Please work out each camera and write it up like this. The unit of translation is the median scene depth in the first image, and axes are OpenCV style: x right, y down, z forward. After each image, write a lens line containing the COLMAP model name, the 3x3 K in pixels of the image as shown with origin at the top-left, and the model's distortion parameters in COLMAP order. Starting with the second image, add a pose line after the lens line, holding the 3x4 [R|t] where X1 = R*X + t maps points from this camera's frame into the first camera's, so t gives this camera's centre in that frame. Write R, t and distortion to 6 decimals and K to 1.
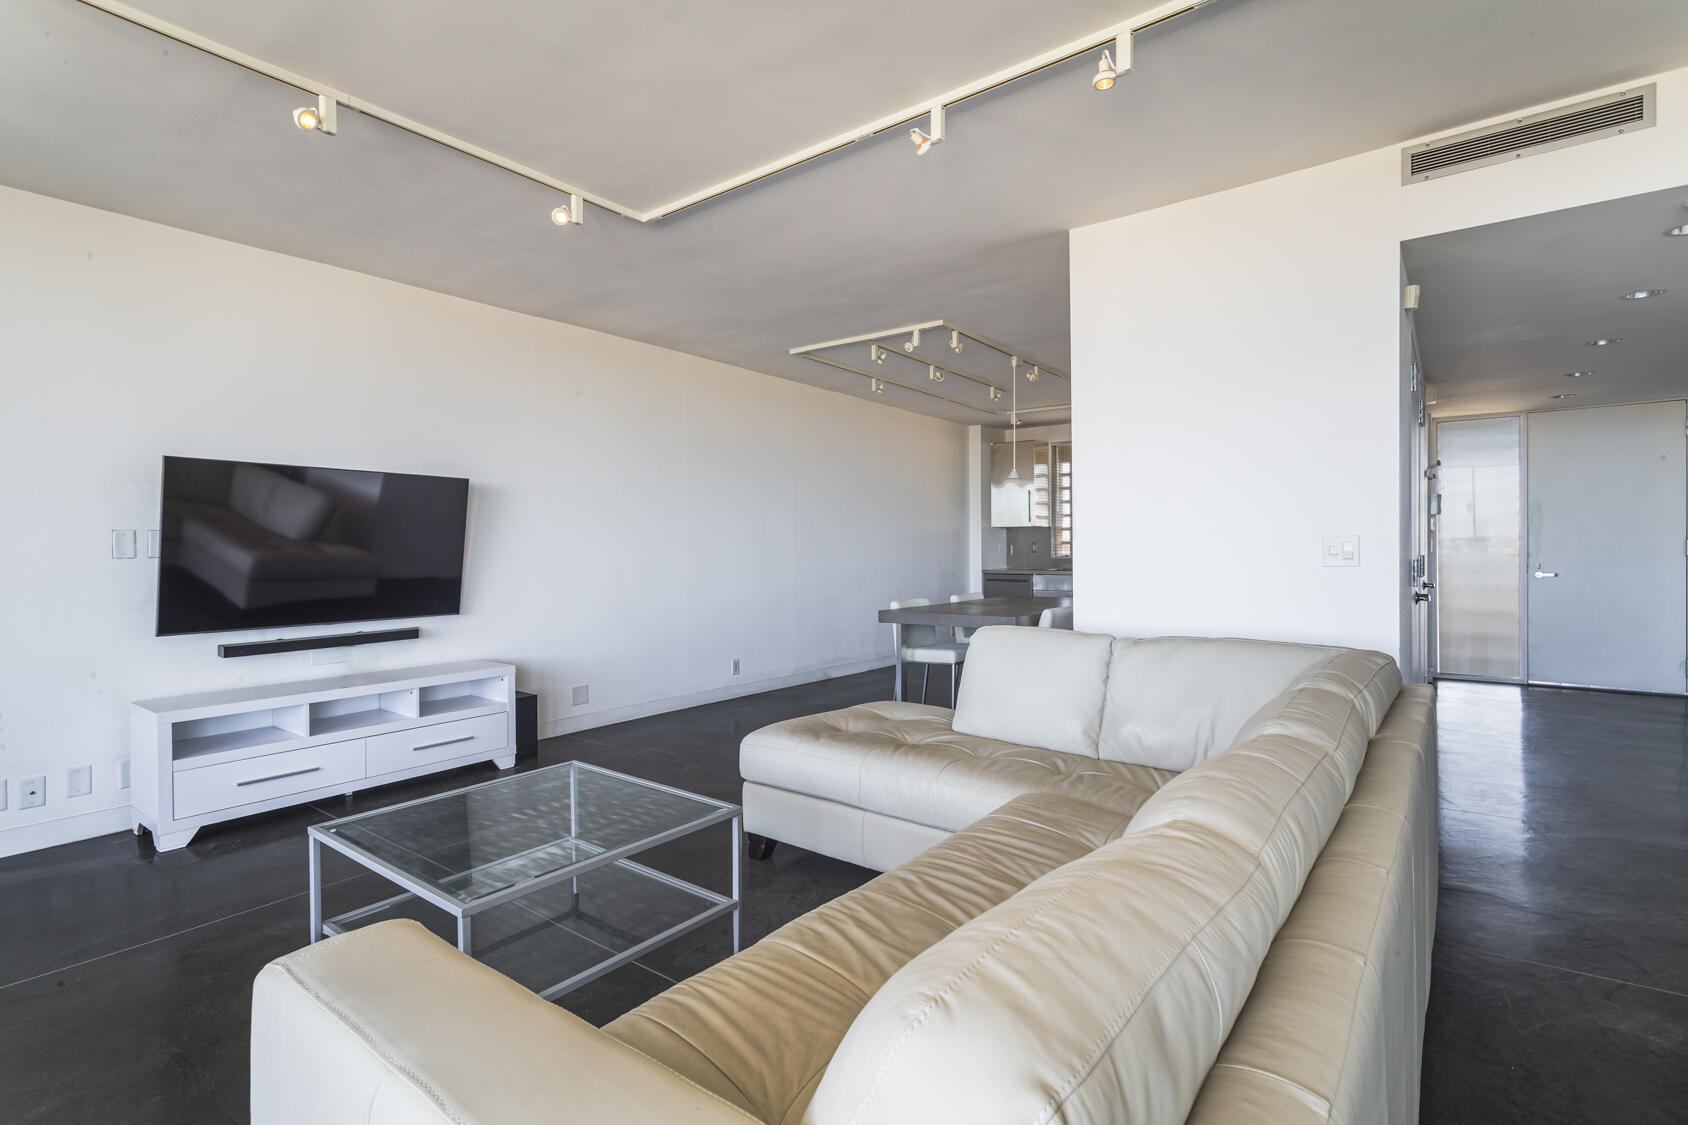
lens RADIAL K [[799.6, 0, 844.1], [0, 799.6, 557.9], [0, 0, 1]] dist [-0.000775, 0.000937]
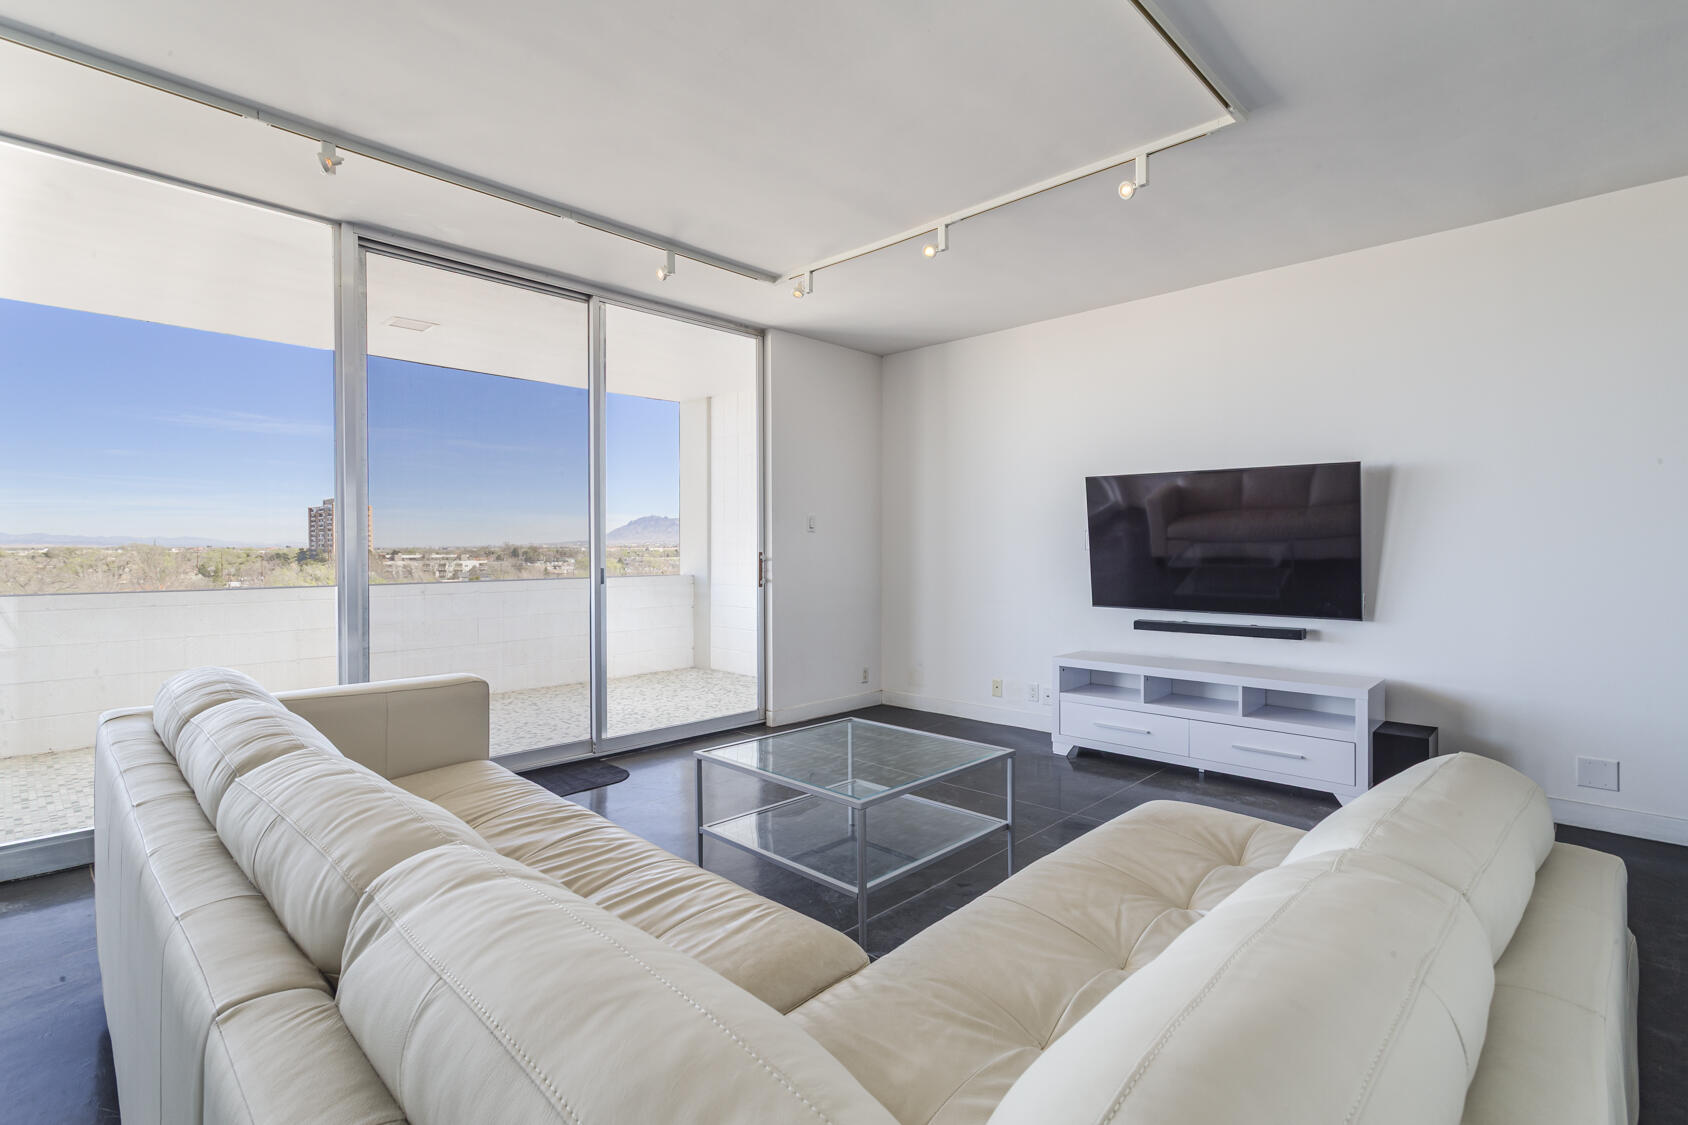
lens RADIAL K [[799.6, 0, 848.2], [0, 799.6, 552.8], [0, 0, 1]] dist [-0.000775, 0.000937]
pose [[-0.110245, 0.013730, -0.993810, 0.548152], [-0.014705, 0.999773, 0.015444, -0.009407], [0.993796, 0.016317, -0.110018, 0.695023]]
